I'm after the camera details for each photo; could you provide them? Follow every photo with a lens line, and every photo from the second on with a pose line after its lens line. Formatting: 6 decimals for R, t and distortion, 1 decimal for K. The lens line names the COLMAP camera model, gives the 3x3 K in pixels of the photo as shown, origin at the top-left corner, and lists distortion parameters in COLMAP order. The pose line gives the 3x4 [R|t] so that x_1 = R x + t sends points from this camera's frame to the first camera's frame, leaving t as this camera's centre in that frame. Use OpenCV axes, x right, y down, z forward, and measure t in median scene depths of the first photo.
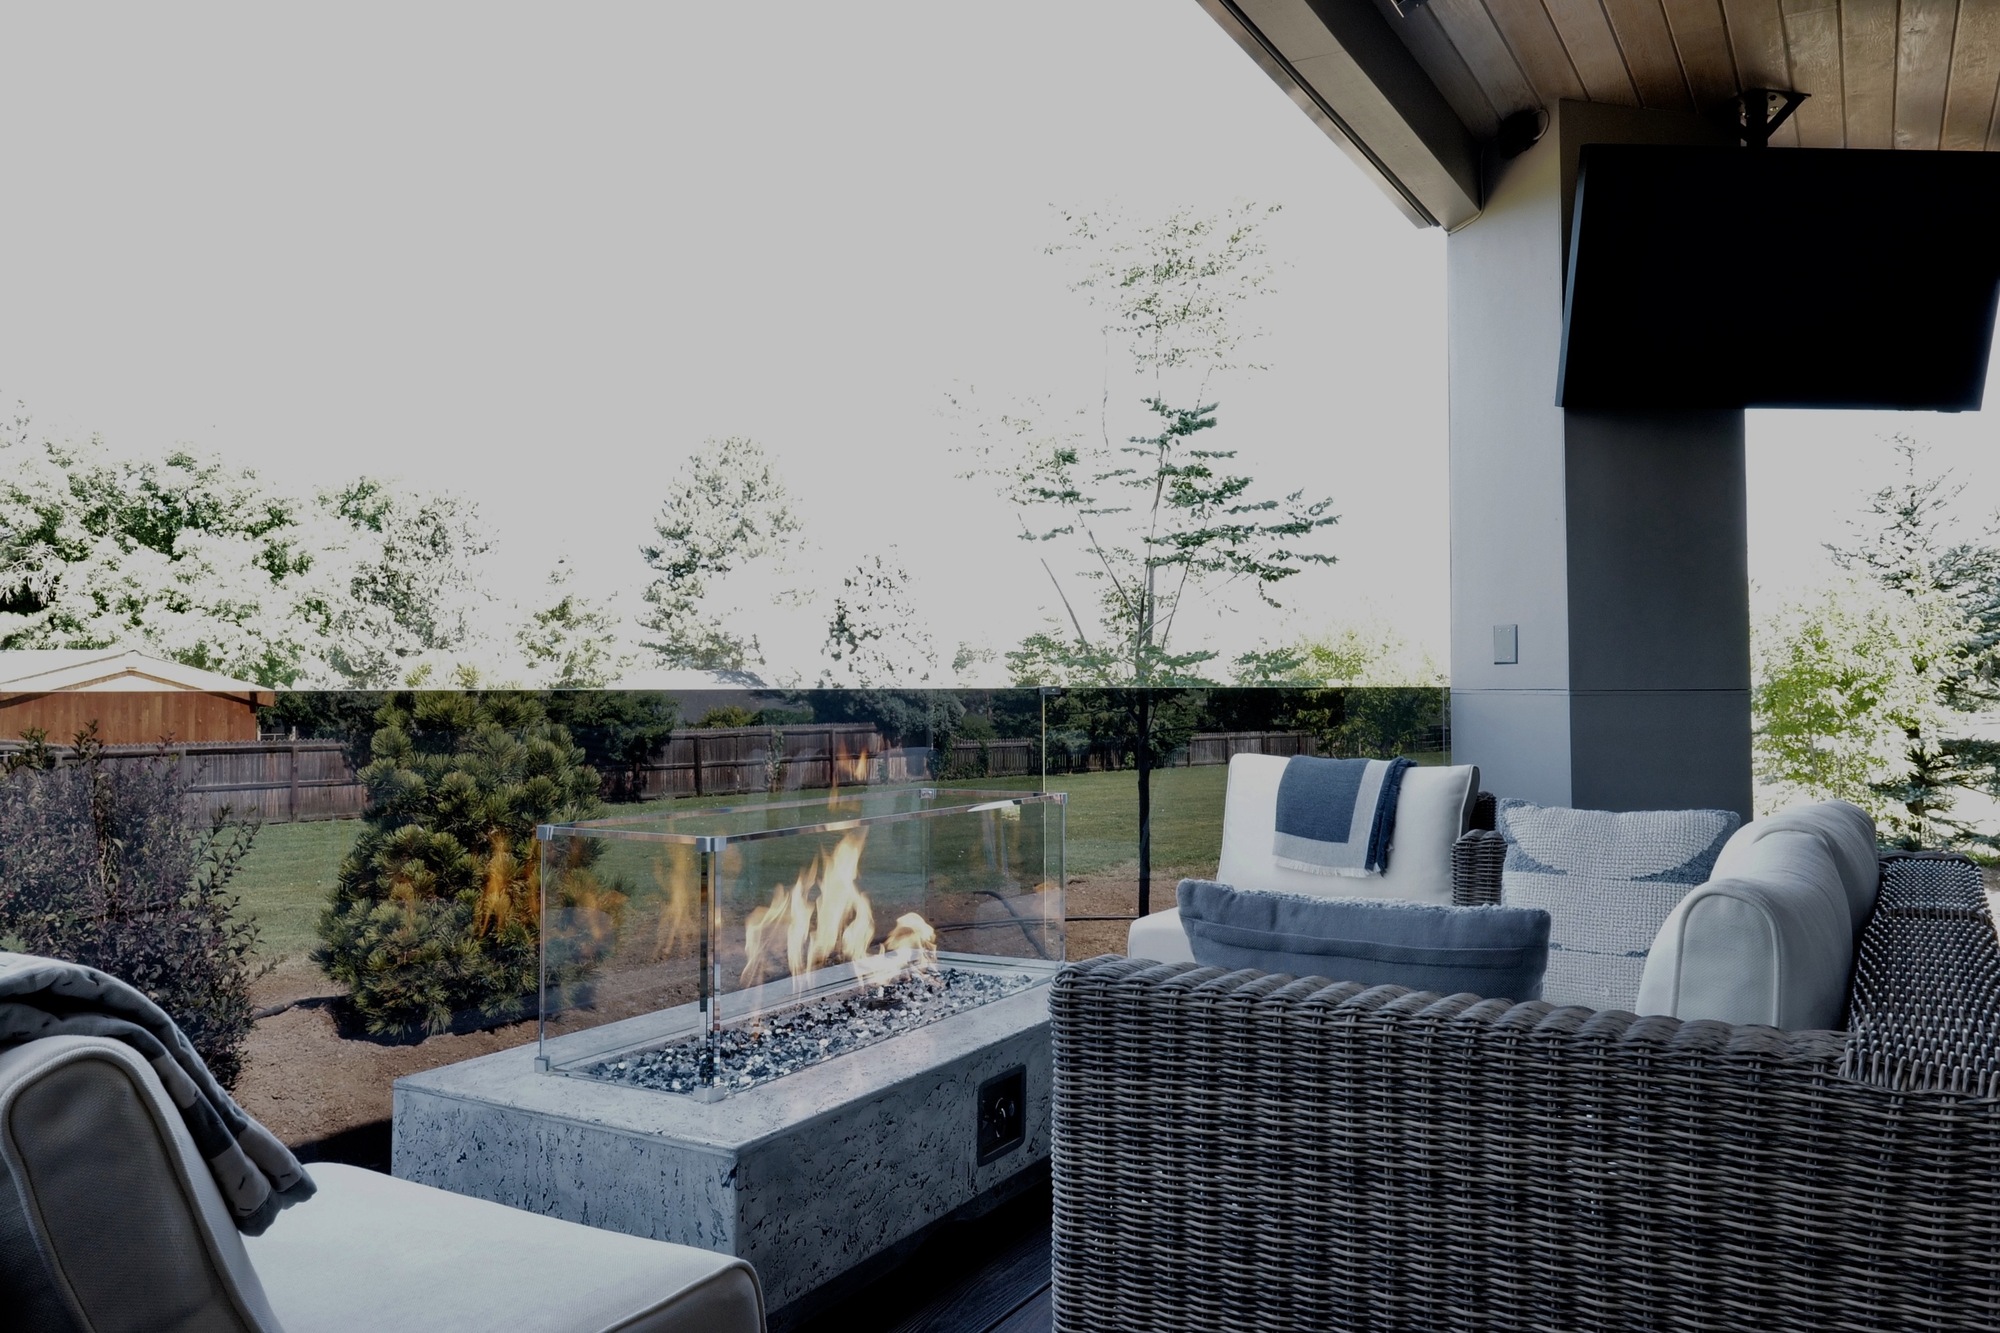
lens RADIAL K [[1536.9, 0, 1000.0], [0, 1536.9, 666.5], [0, 0, 1]] dist [-0.003355, 0.006051]
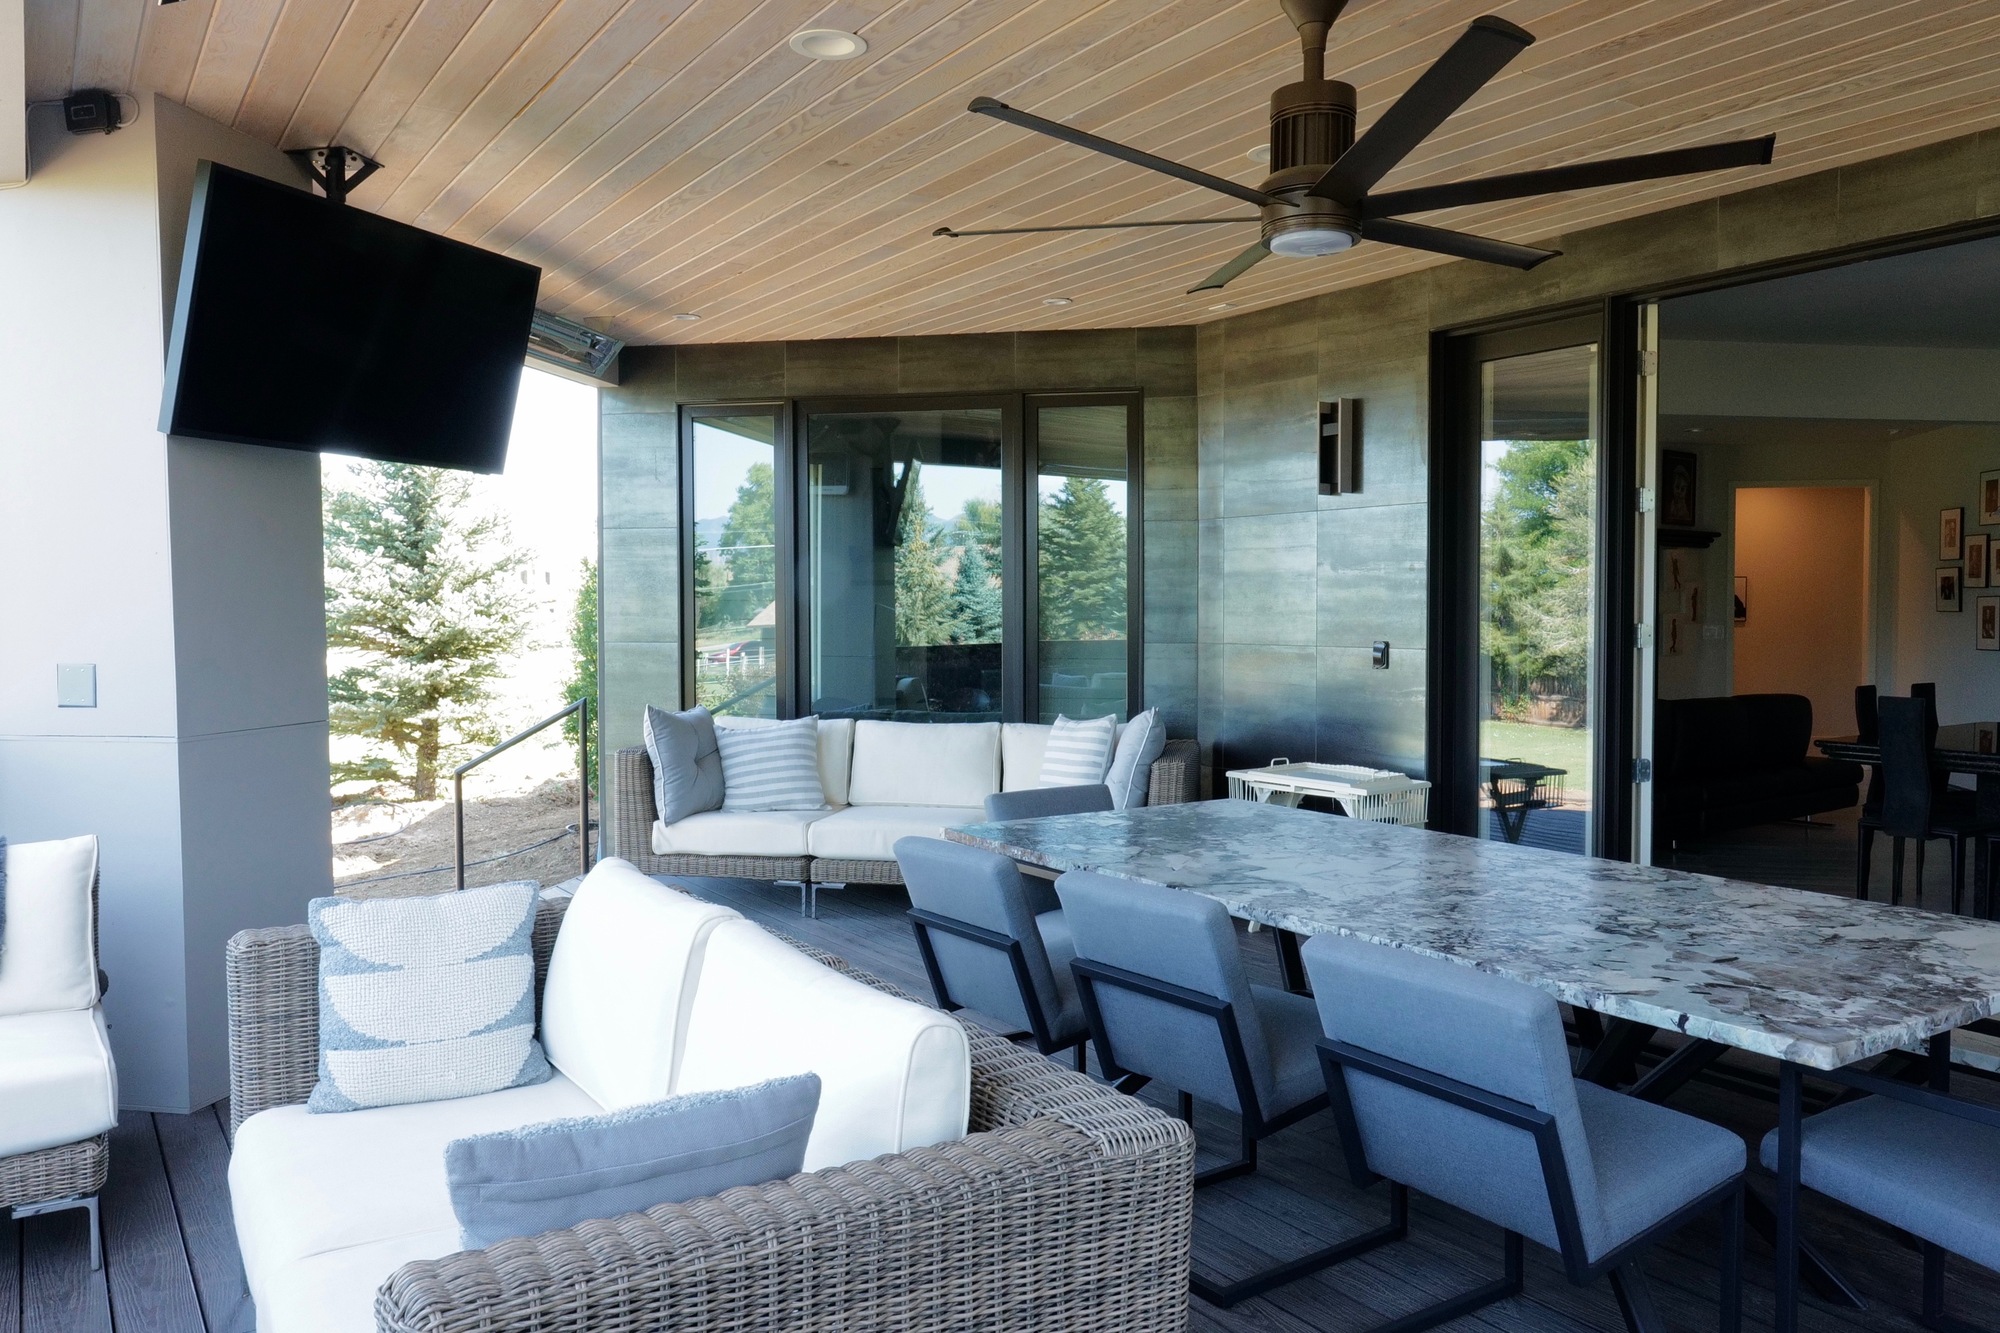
lens RADIAL K [[1438.4, 0, 1000.0], [0, 1438.4, 666.5], [0, 0, 1]] dist [0.011166, 0.003868]
pose [[0.445884, -0.036014, 0.894366, -0.026205], [-0.005151, 0.999070, 0.042798, -0.009347], [-0.895076, -0.023690, 0.445284, 0.021619]]
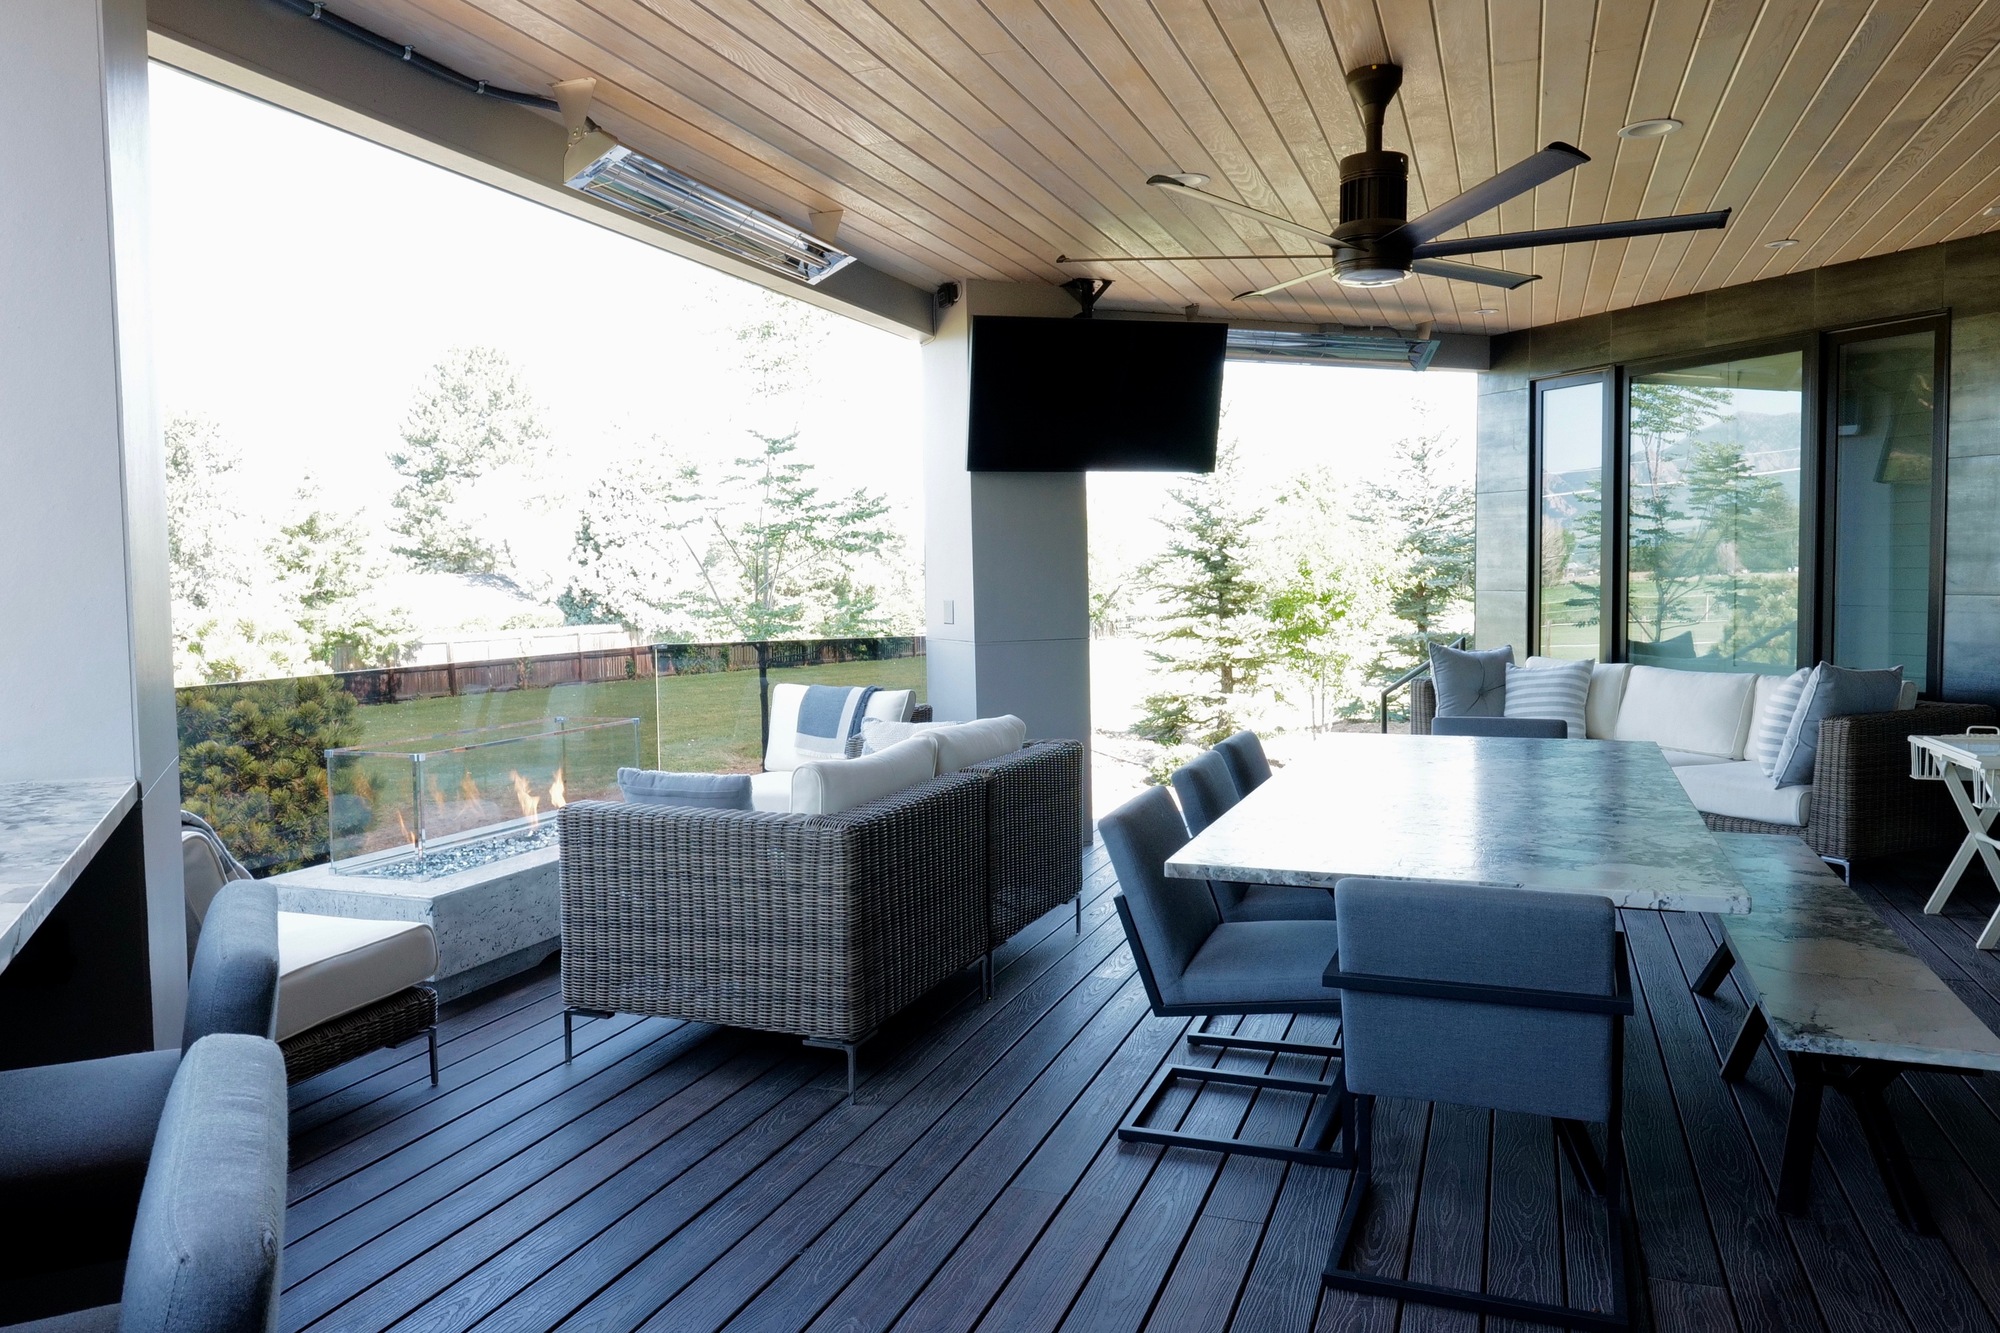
lens RADIAL K [[1438.4, 0, 1000.0], [0, 1438.4, 666.5], [0, 0, 1]] dist [0.011166, 0.003868]
pose [[0.985872, -0.022910, 0.165925, 0.018705], [0.010531, 0.997120, 0.075105, -0.010113], [-0.167168, -0.072297, 0.983274, -0.072128]]
